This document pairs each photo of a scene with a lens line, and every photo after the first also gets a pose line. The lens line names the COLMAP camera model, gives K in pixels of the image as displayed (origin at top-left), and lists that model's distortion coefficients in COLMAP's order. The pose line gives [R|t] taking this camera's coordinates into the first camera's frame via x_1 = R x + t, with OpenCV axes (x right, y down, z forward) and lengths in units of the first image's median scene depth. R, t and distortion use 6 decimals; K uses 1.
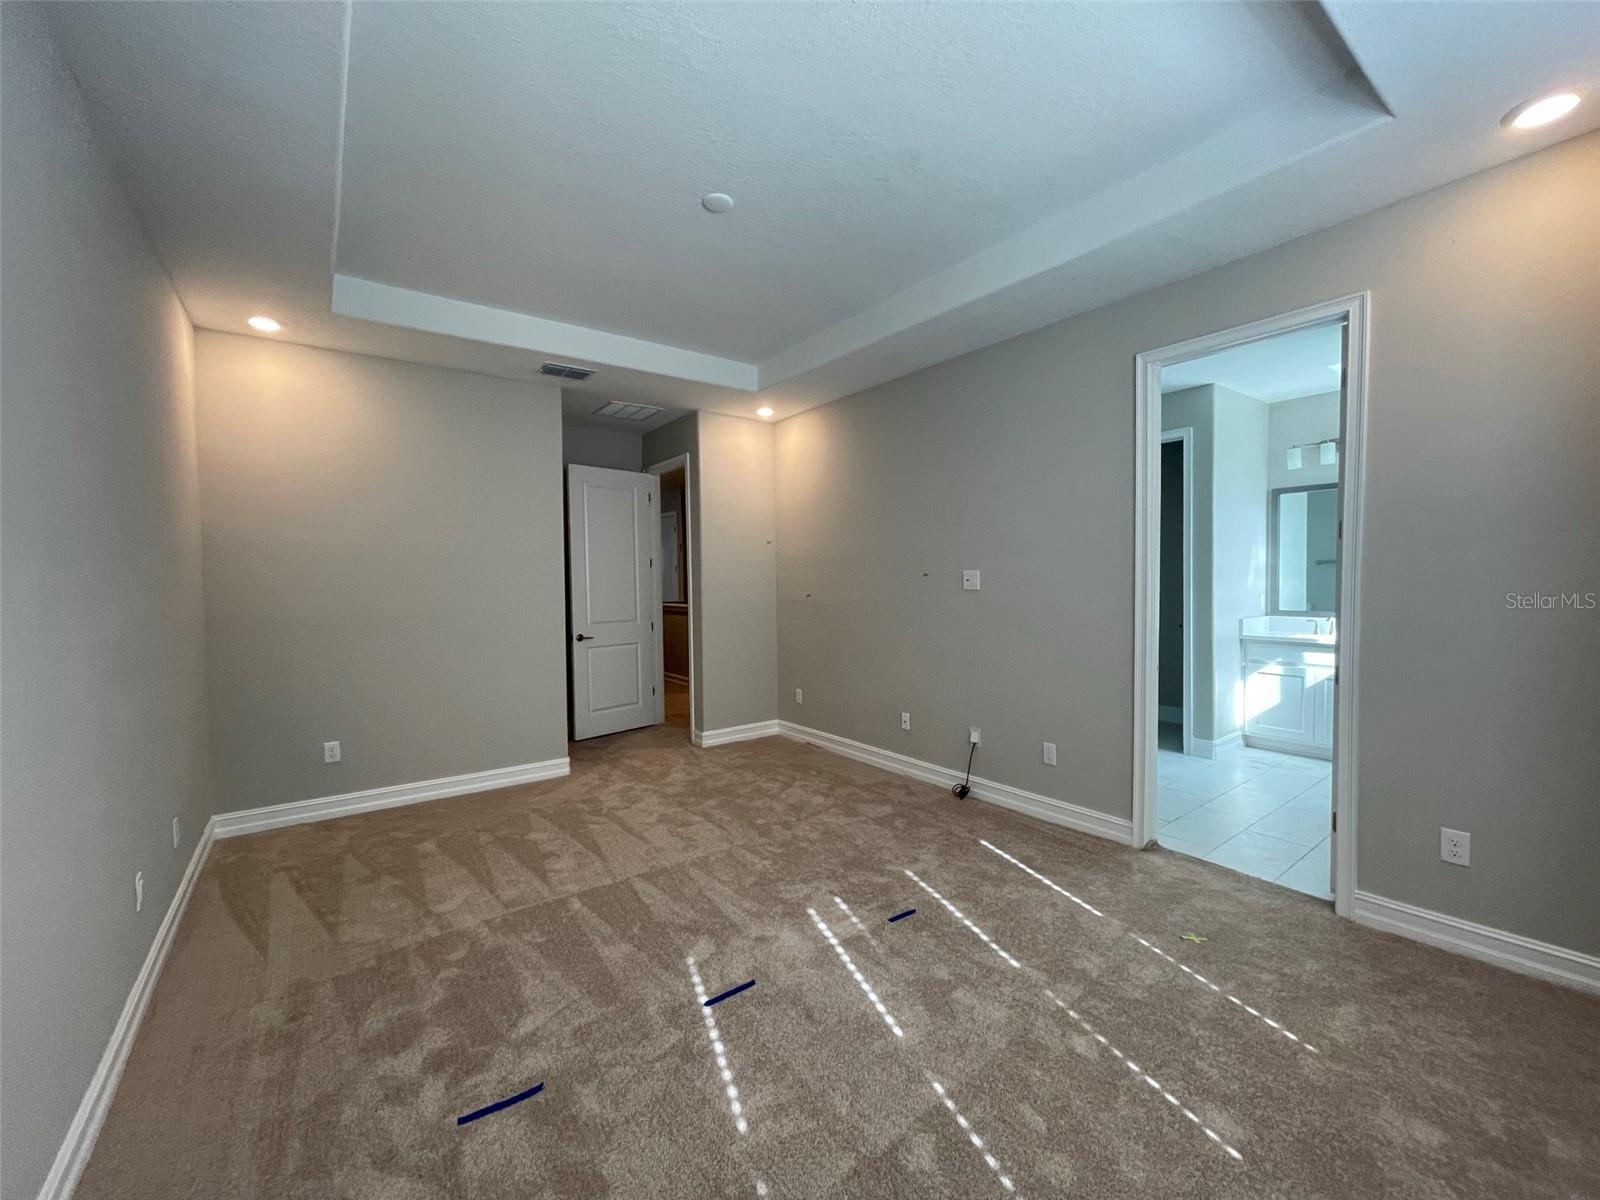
lens RADIAL K [[642.0, 0, 798.8], [0, 642.0, 594.4], [0, 0, 1]] dist [0.001945, -0.000464]
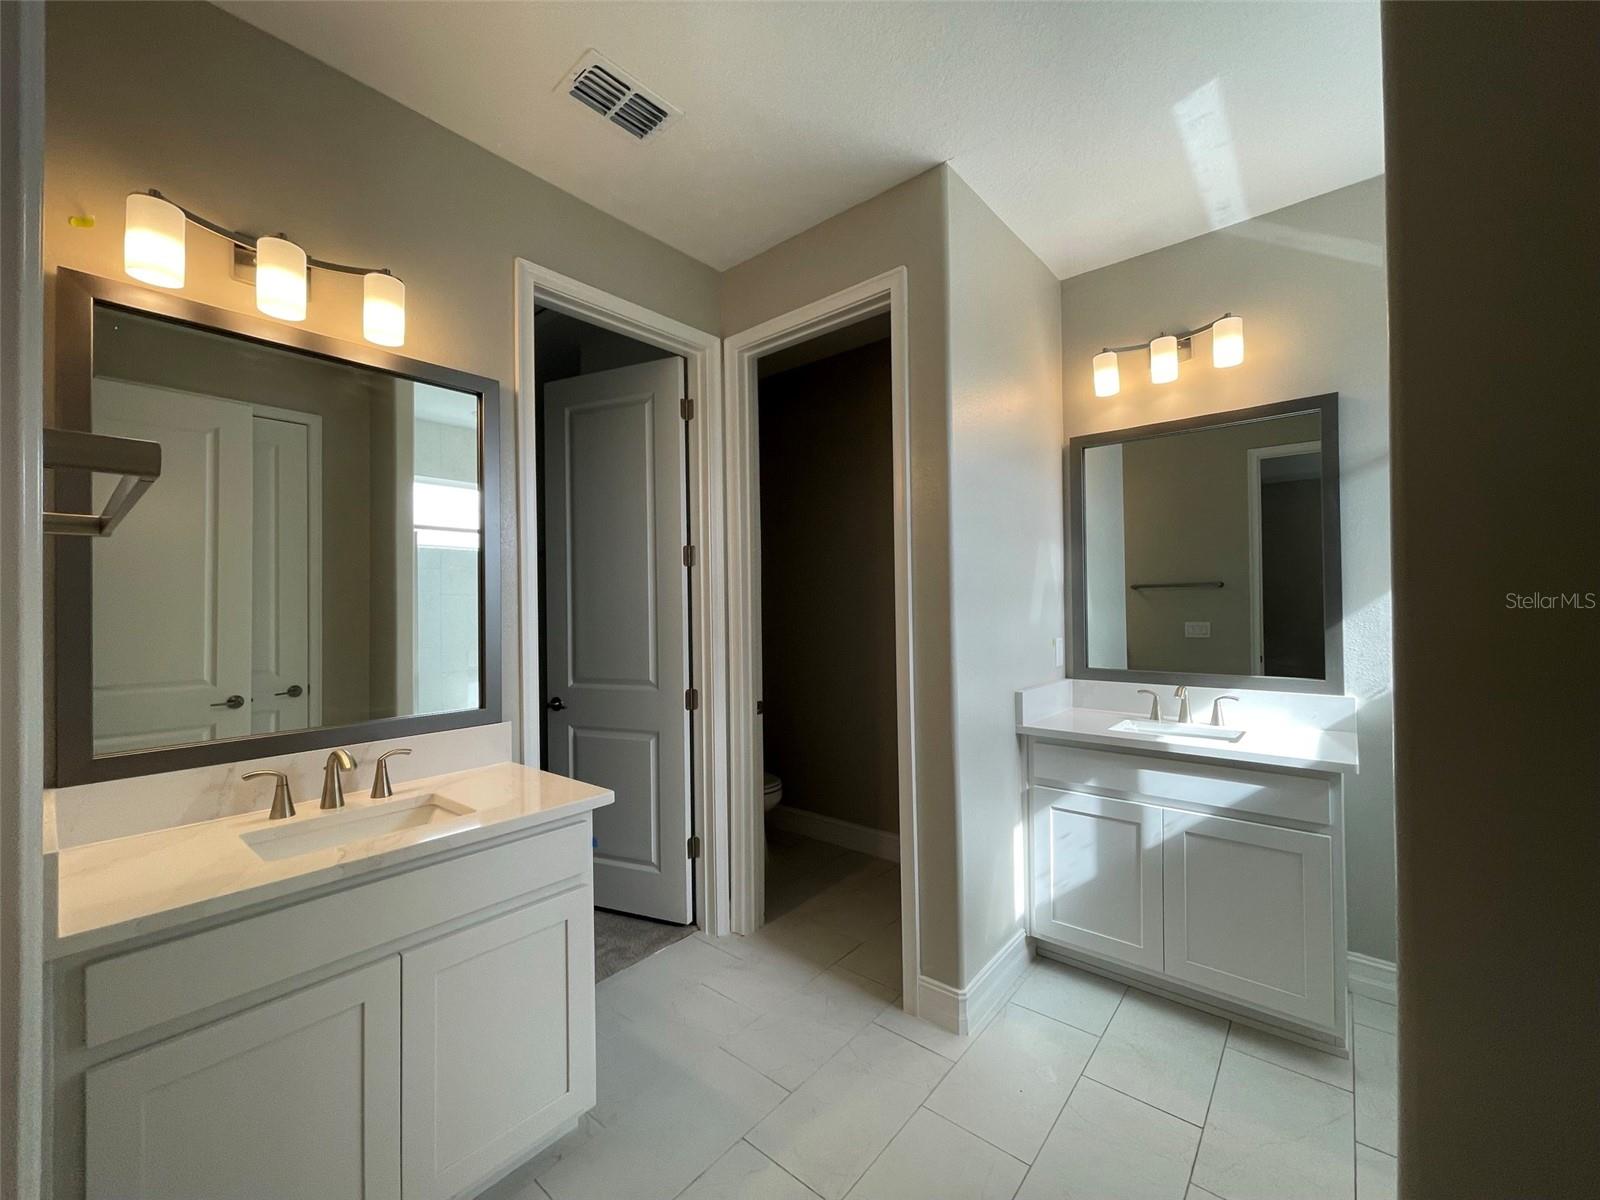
lens RADIAL K [[642.0, 0, 792.1], [0, 642.0, 597.8], [0, 0, 1]] dist [0.001945, -0.000464]
pose [[0.976198, 0.001664, 0.216875, 0.423791], [0.006968, 0.999214, -0.039031, -0.014291], [-0.216769, 0.039613, 0.975419, 0.573470]]
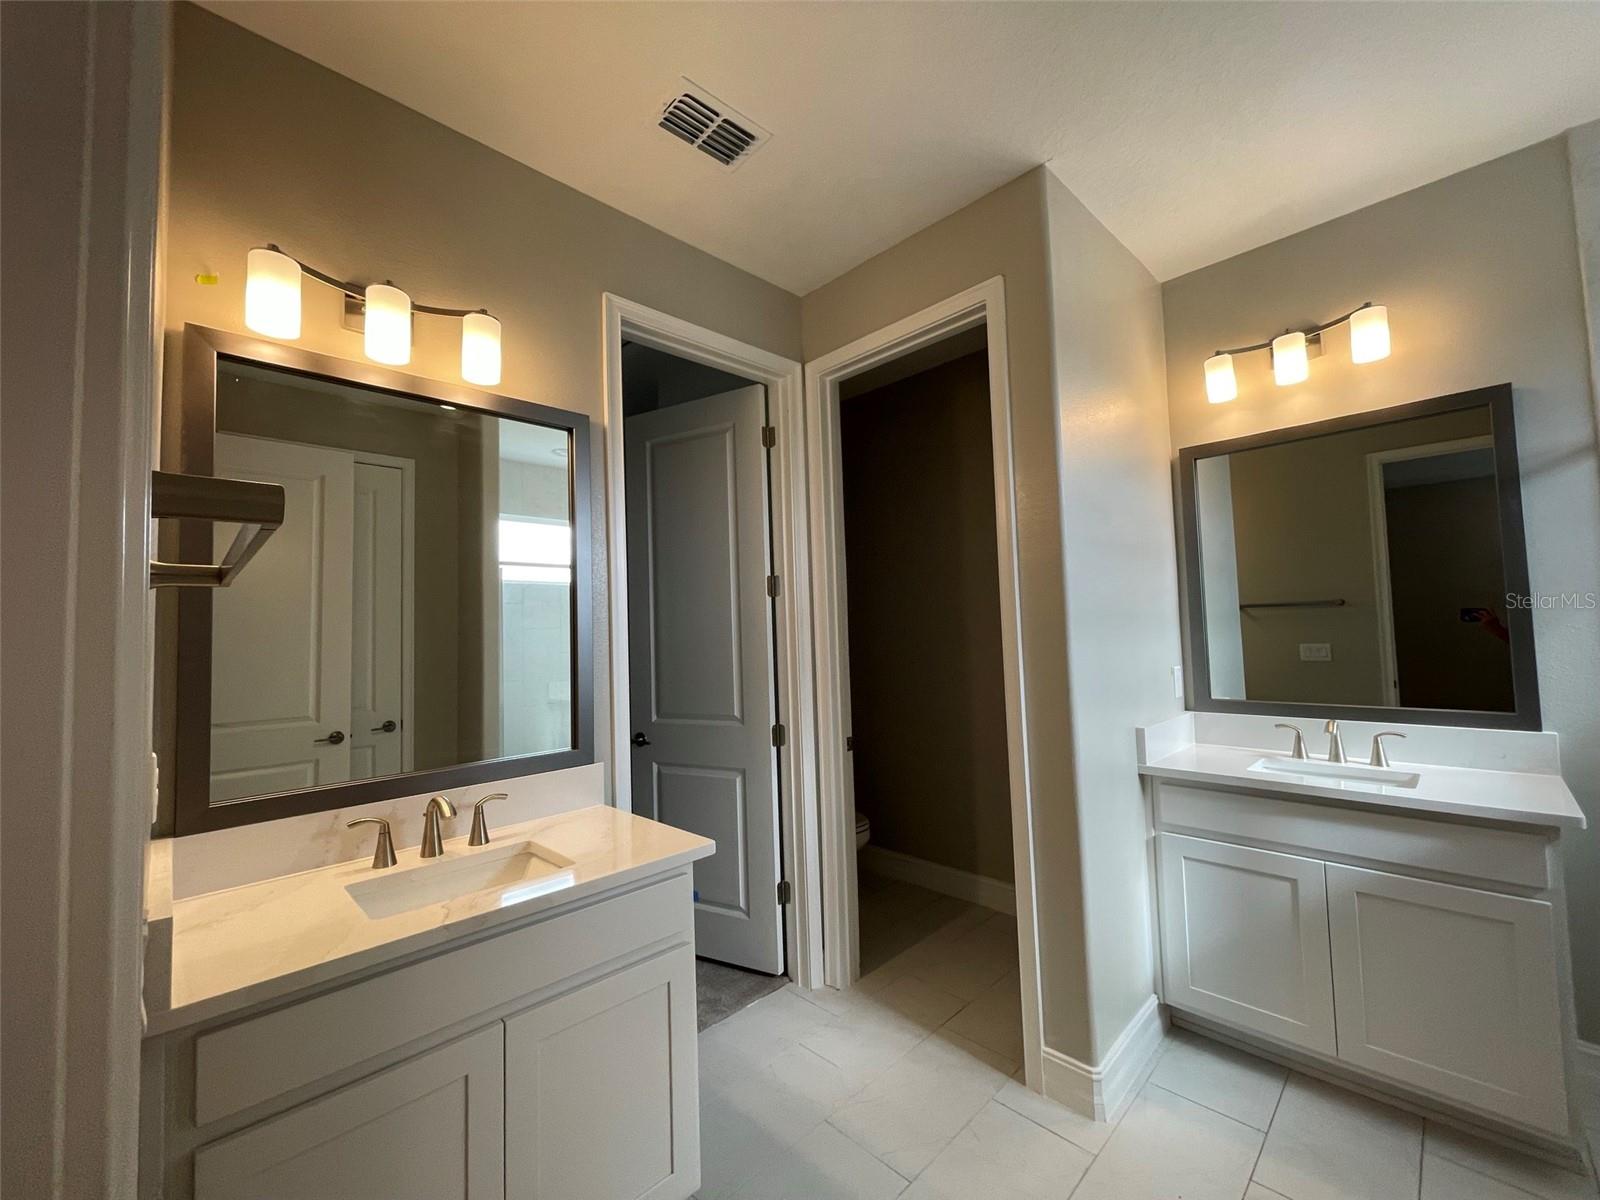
lens RADIAL K [[642.0, 0, 793.0], [0, 642.0, 598.5], [0, 0, 1]] dist [0.001945, -0.000464]
pose [[0.992006, -0.011999, 0.125620, 0.406592], [0.022038, 0.996644, -0.078838, -0.019498], [-0.124253, 0.080976, 0.988941, 0.598366]]
